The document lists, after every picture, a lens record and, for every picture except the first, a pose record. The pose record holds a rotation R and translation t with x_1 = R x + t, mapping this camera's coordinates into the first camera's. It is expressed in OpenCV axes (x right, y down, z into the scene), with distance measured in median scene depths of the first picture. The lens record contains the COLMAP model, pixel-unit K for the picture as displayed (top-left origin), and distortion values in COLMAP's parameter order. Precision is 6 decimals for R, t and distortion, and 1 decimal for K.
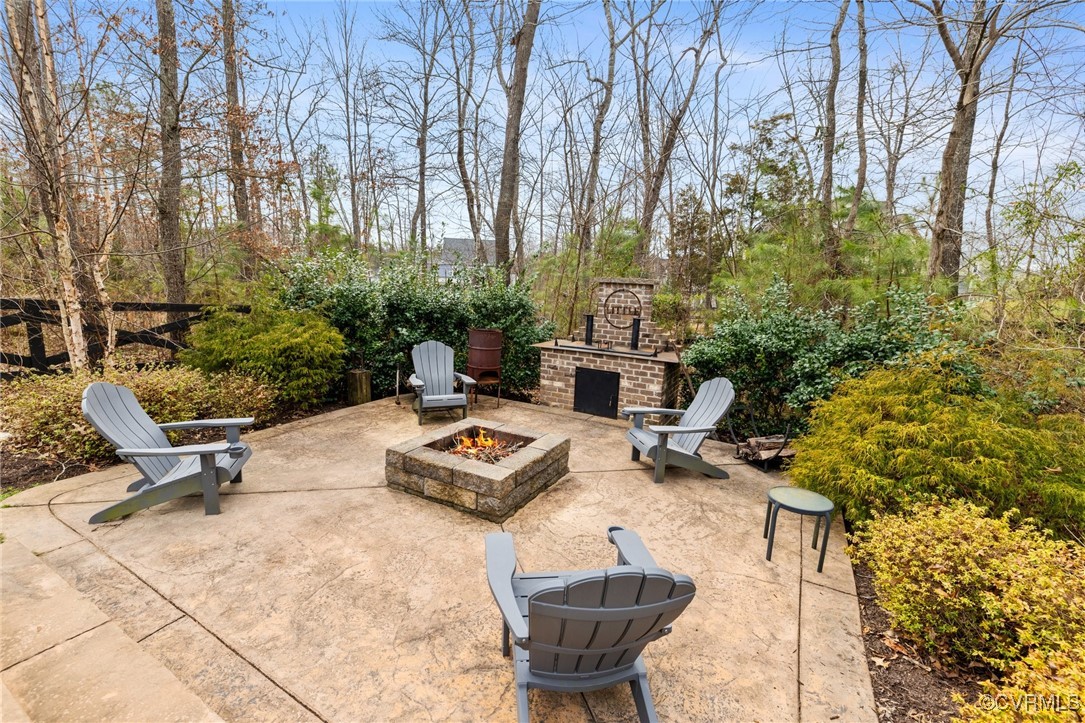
lens RADIAL K [[426.4, 0, 537.9], [0, 426.4, 354.9], [0, 0, 1]] dist [-0.000762, 0.000064]
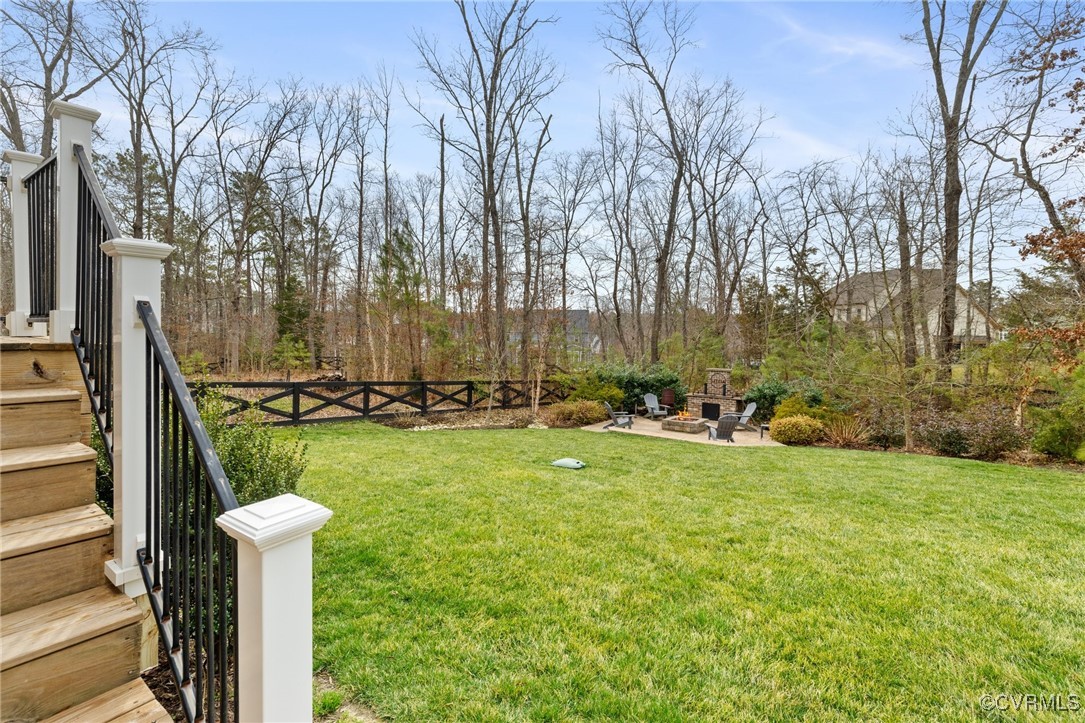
lens RADIAL K [[461.5, 0, 538.2], [0, 461.5, 353.8], [0, 0, 1]] dist [-0.001893, 0.000240]
pose [[0.991821, -0.020799, -0.125932, -0.582030], [0.002991, 0.990151, -0.139974, 0.131551], [0.127603, 0.138452, 0.982114, -2.100081]]
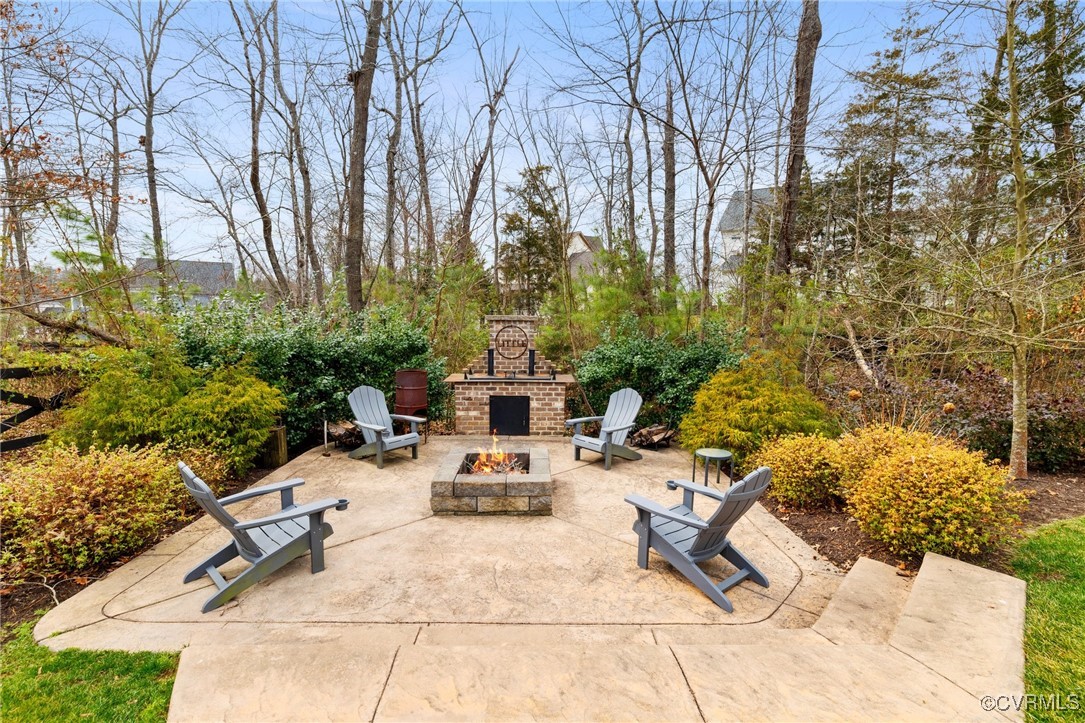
lens RADIAL K [[461.5, 0, 508.0], [0, 461.5, 369.8], [0, 0, 1]] dist [-0.001893, 0.000240]
pose [[0.878630, -0.089168, 0.469105, -0.449270], [0.105126, 0.994428, -0.007879, -0.026418], [-0.465788, 0.056237, 0.883108, -0.113393]]
